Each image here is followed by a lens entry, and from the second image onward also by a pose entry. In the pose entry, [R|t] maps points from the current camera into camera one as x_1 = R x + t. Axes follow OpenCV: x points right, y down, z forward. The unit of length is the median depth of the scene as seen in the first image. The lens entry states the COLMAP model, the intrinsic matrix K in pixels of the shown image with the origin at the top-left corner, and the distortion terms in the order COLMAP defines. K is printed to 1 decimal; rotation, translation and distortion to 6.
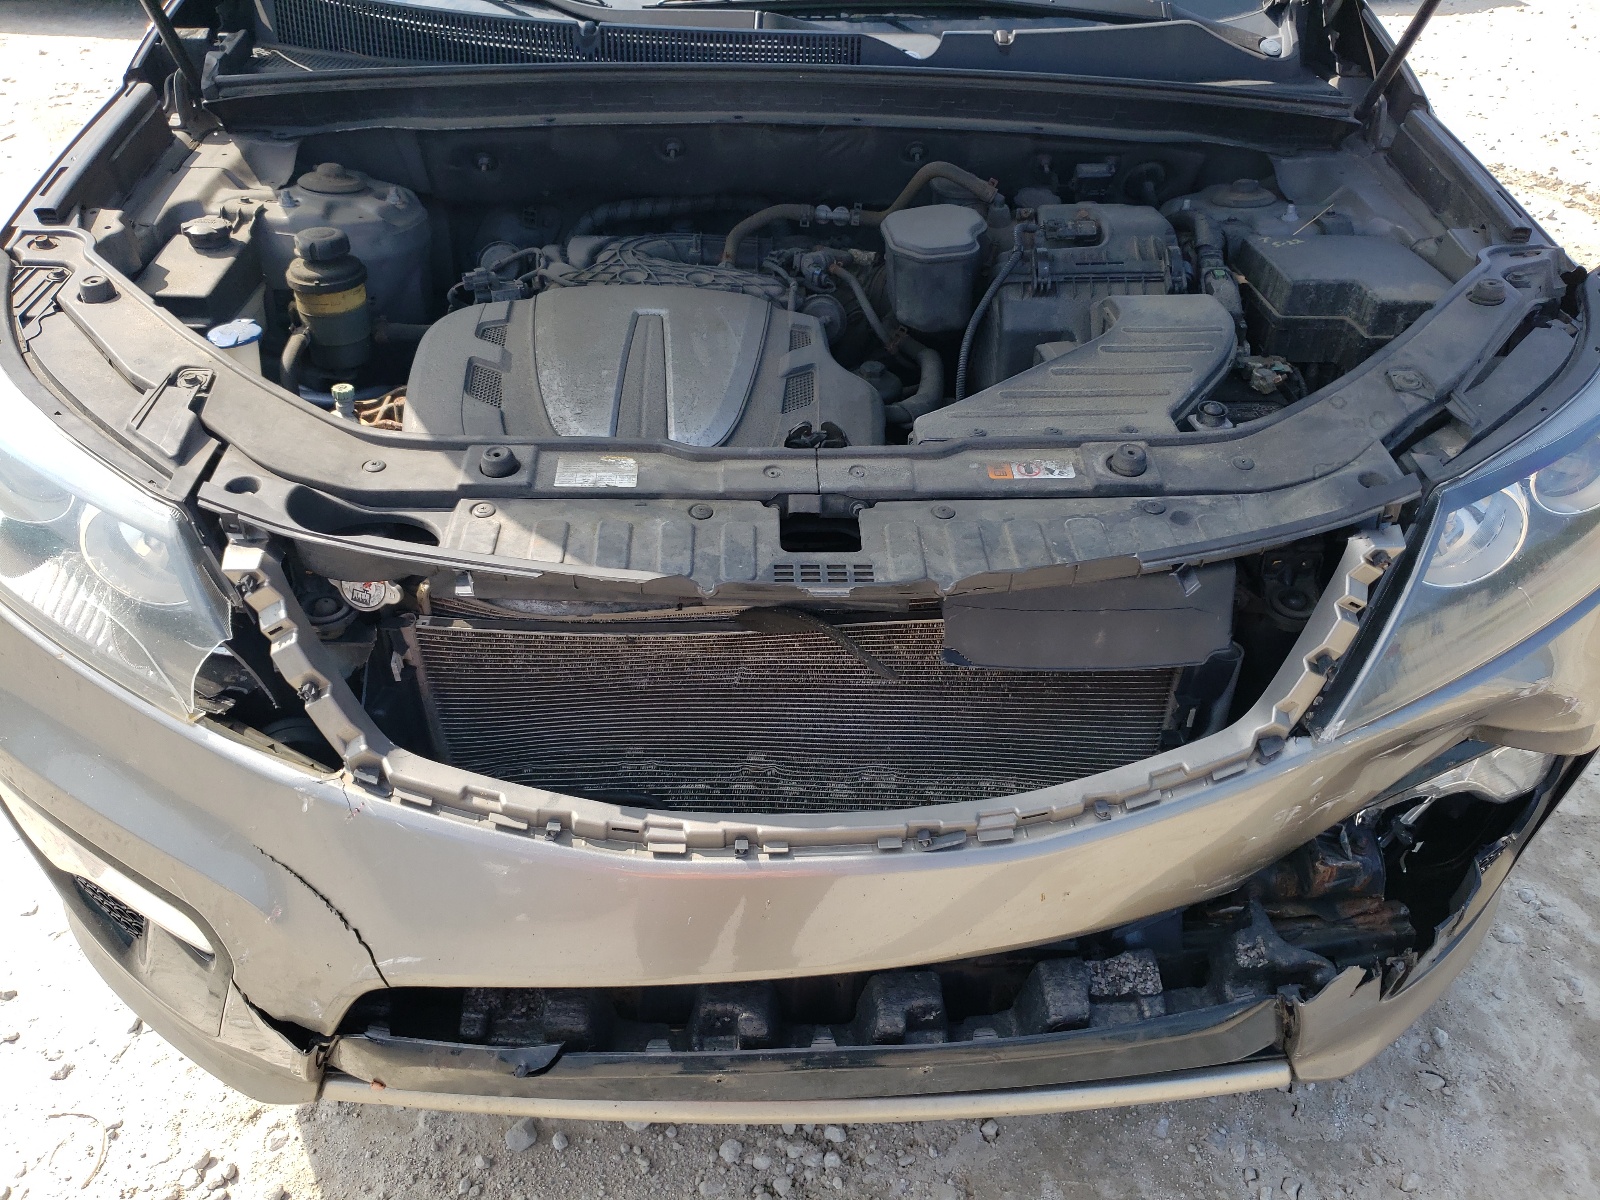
lens RADIAL K [[1292.3, 0, 827.2], [0, 1292.3, 601.3], [0, 0, 1]] dist [0.008575, 0.013200]
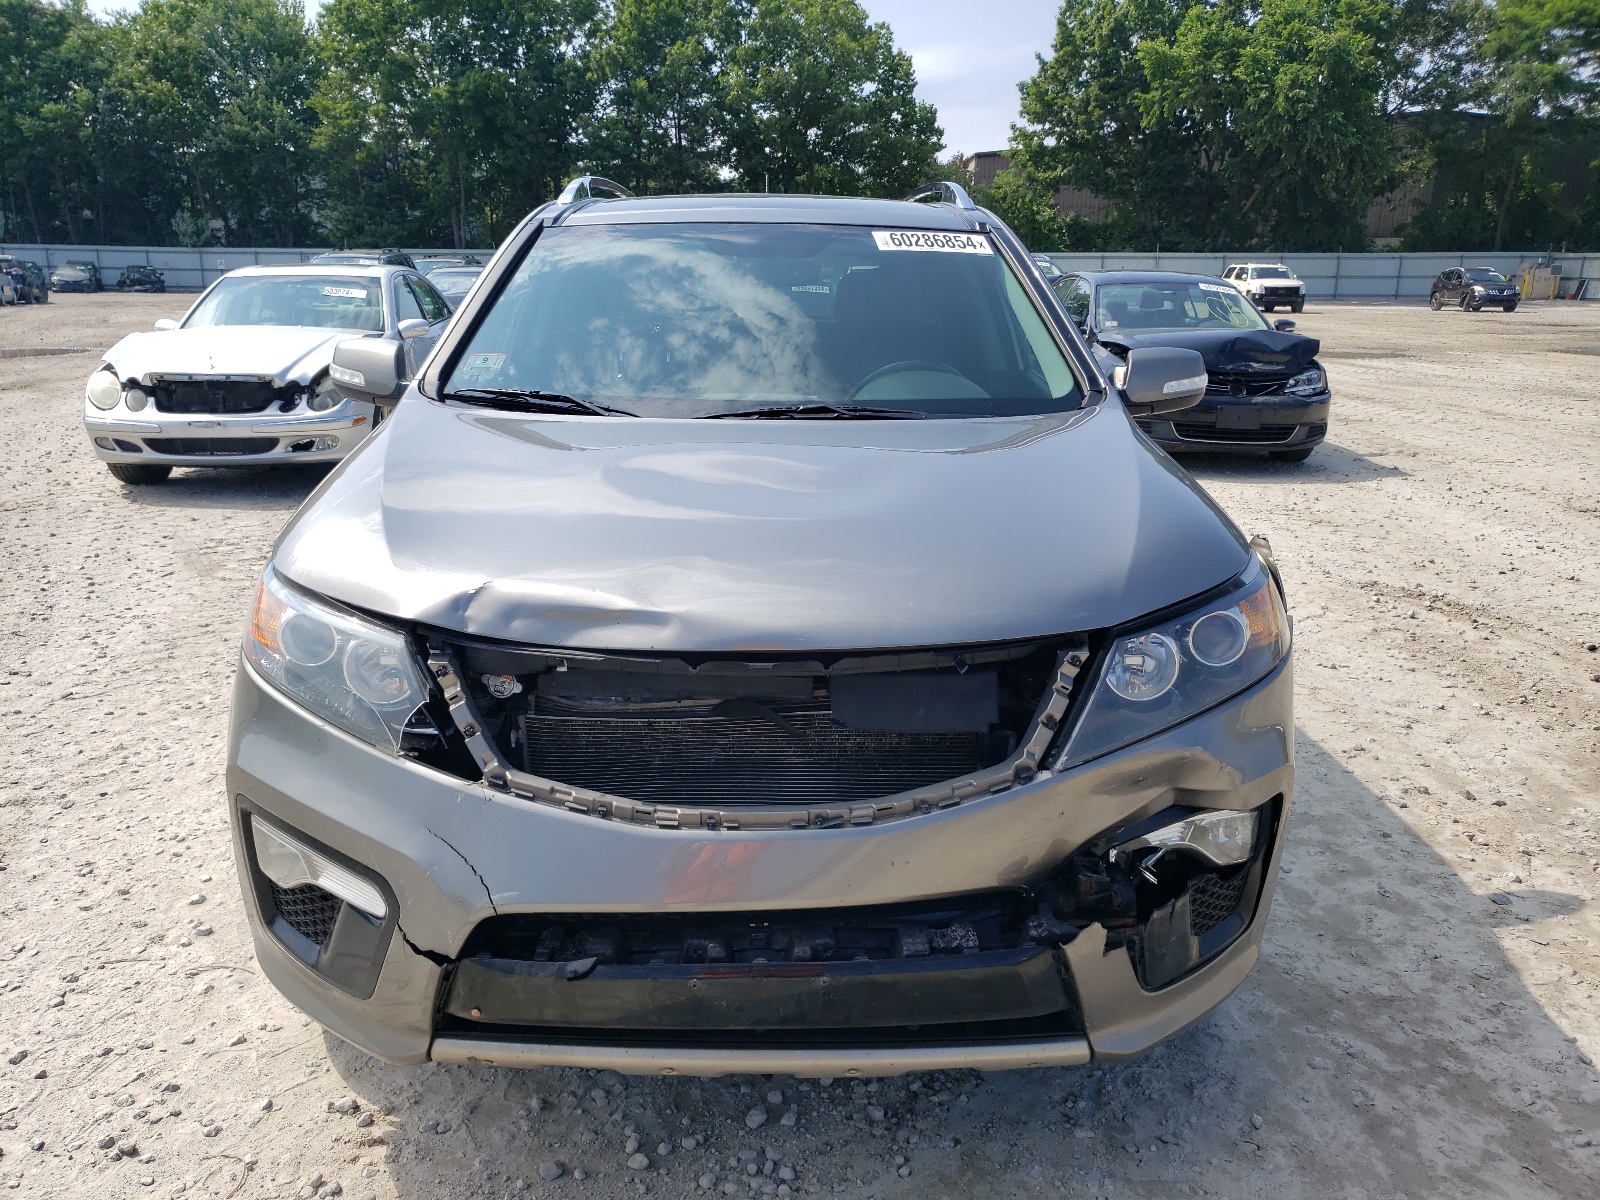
lens RADIAL K [[1292.3, 0, 827.2], [0, 1292.3, 601.3], [0, 0, 1]] dist [0.008575, 0.013200]
pose [[0.999804, -0.014285, -0.013671, 0.108755], [0.008582, 0.936390, -0.350857, 0.485127], [0.017813, 0.350671, 0.936329, -0.656720]]
